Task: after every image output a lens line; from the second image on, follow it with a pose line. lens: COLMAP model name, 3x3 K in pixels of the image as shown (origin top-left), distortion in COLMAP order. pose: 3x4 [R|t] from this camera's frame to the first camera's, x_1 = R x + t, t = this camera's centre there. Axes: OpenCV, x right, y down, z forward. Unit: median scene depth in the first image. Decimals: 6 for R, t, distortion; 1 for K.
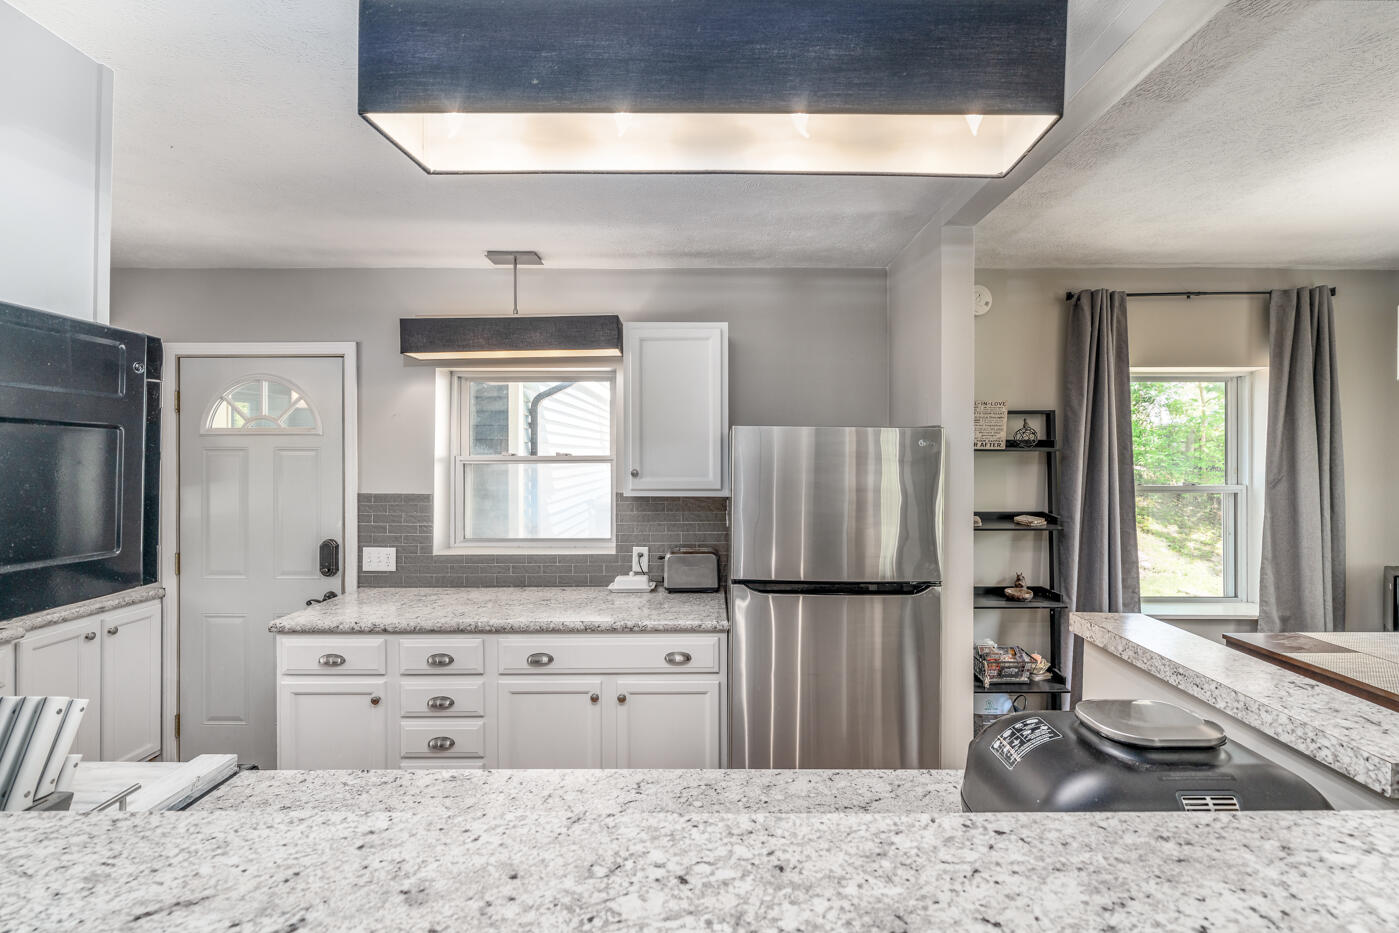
lens RADIAL K [[640.6, 0, 699.5], [0, 640.6, 466.5], [0, 0, 1]] dist [-0.001228, -0.000017]
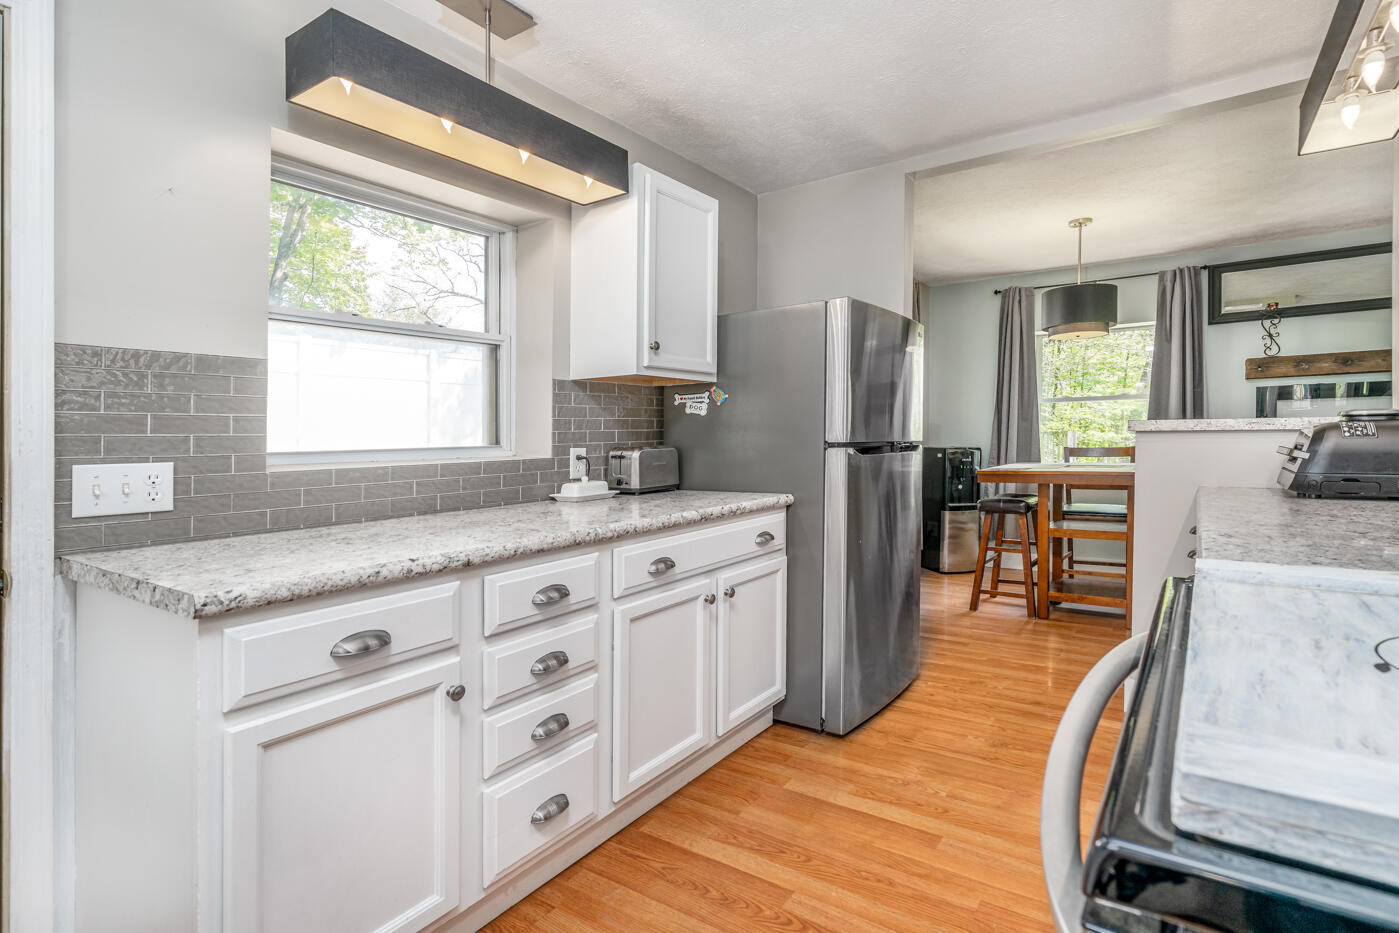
lens RADIAL K [[634.5, 0, 704.5], [0, 634.5, 438.6], [0, 0, 1]] dist [-0.001173, 0.001370]
pose [[0.598045, -0.006205, 0.801439, -0.641167], [0.010793, 0.999942, -0.000312, 0.116973], [-0.801390, 0.008836, 0.598077, 0.395923]]
